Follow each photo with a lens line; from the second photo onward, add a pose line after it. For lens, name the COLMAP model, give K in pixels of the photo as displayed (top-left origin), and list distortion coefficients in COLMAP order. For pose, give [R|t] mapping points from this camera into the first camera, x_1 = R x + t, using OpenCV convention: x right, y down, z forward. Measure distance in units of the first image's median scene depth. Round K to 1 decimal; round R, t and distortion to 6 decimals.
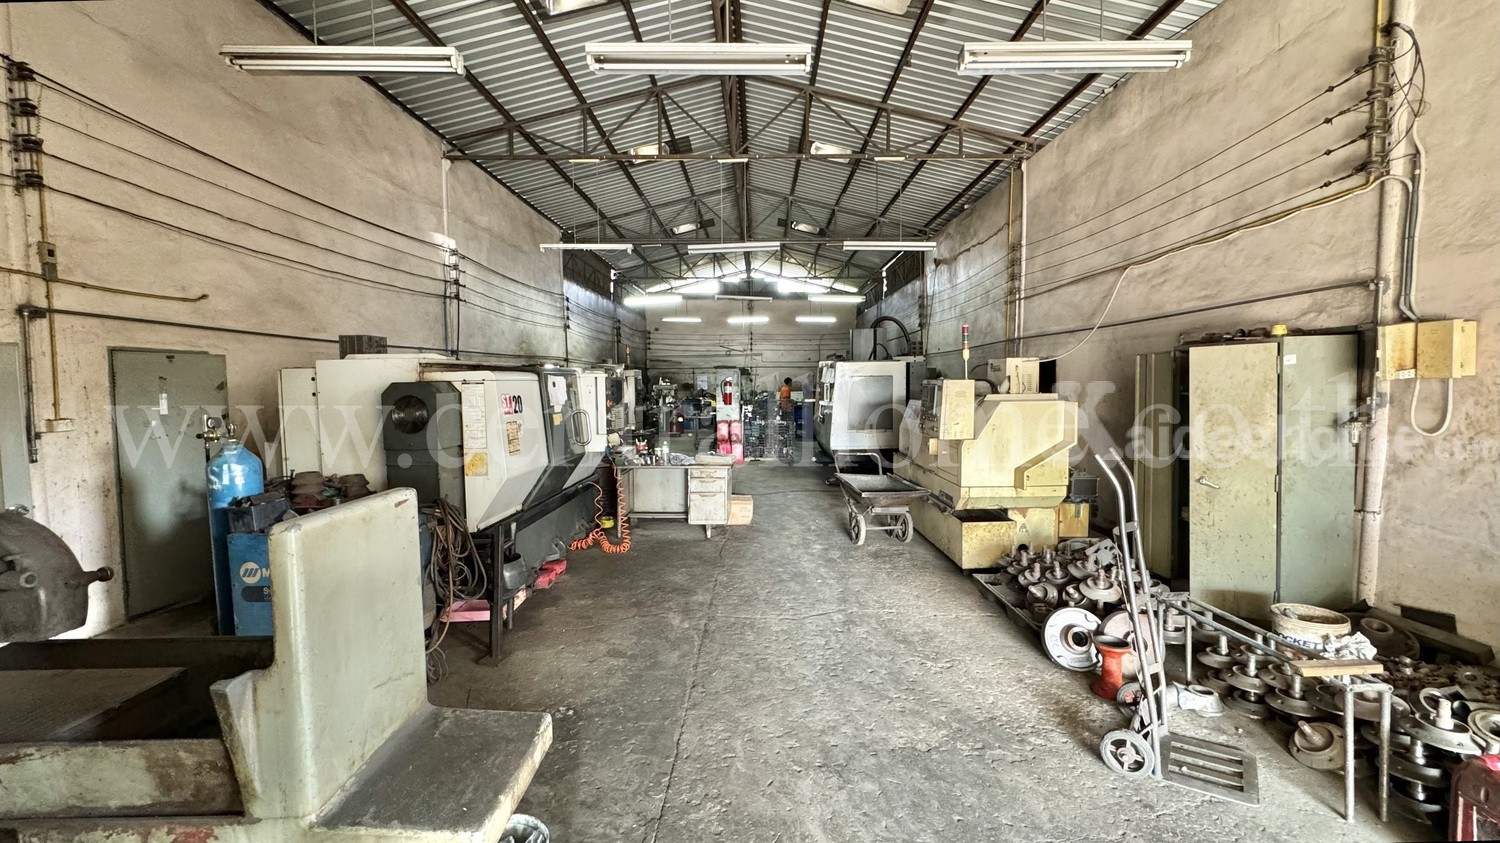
lens RADIAL K [[625.8, 0, 750.0], [0, 625.8, 421.5], [0, 0, 1]] dist [-0.001001, -0.000136]
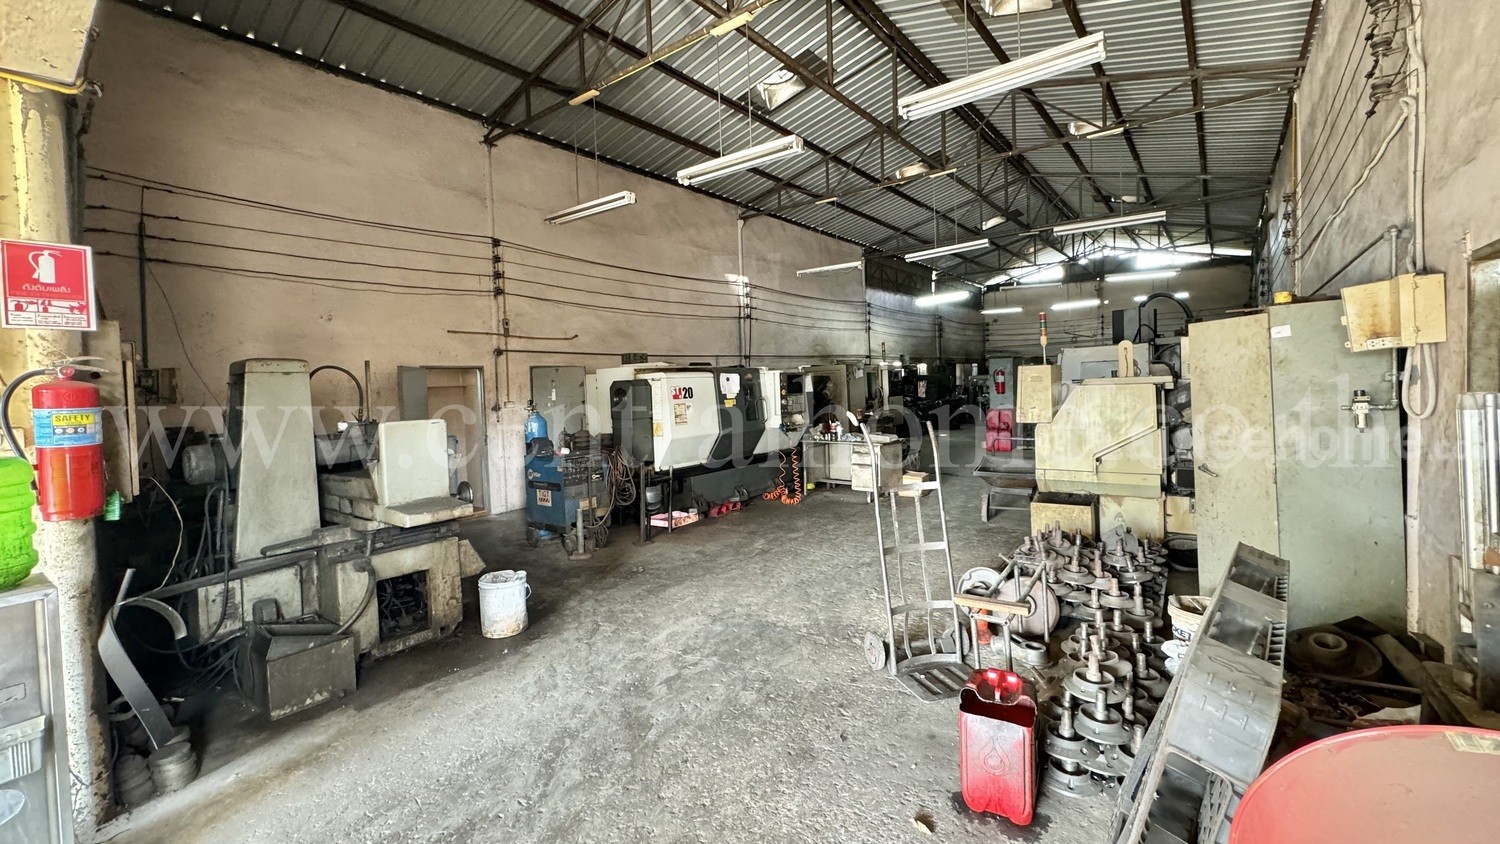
lens RADIAL K [[609.6, 0, 751.1], [0, 609.6, 402.5], [0, 0, 1]] dist [0.000065, 0.000023]
pose [[0.791207, -0.000848, -0.611547, 0.505786], [-0.010247, 0.999840, -0.014643, 0.012795], [0.611462, 0.017853, 0.791072, -0.079606]]
